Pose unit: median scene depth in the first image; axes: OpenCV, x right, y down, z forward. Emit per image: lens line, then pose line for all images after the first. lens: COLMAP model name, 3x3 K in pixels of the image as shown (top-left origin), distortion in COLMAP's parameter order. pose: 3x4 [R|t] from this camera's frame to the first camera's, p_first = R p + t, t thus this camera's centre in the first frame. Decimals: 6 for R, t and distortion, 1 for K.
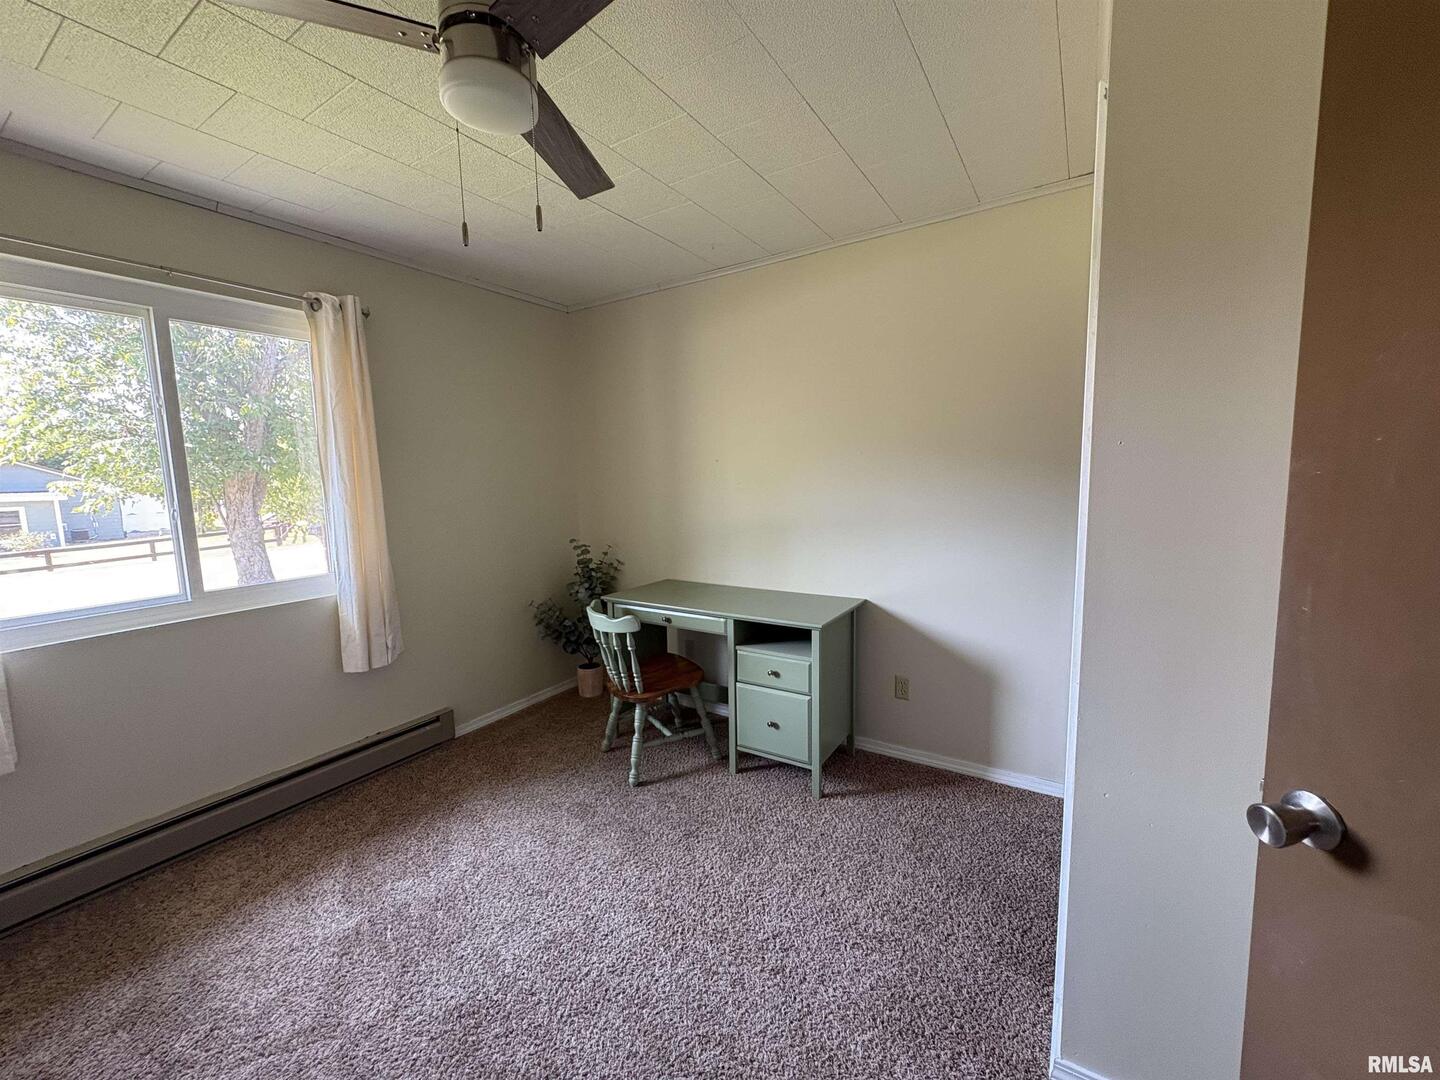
lens RADIAL K [[574.1, 0, 721.1], [0, 574.1, 538.6], [0, 0, 1]] dist [0.000114, 0.000268]
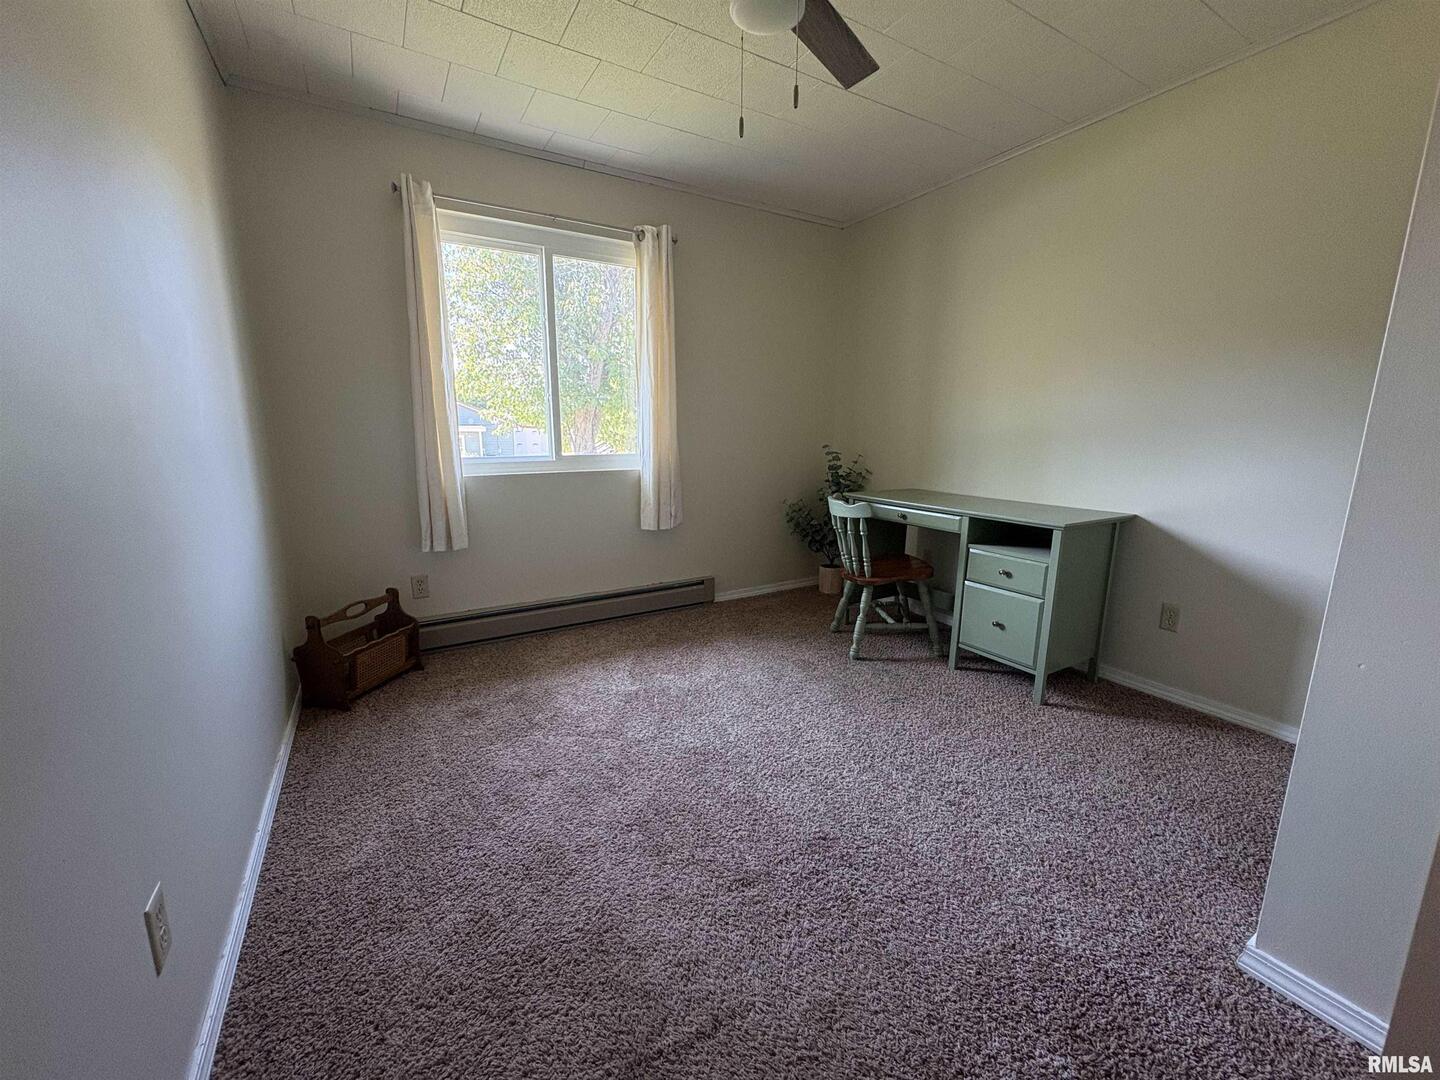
lens RADIAL K [[574.1, 0, 720.1], [0, 574.1, 539.5], [0, 0, 1]] dist [0.000114, 0.000268]
pose [[0.892579, 0.112715, -0.436575, 0.078567], [-0.077080, 0.992141, 0.098561, 0.118436], [0.444253, -0.054322, 0.894253, -0.092440]]
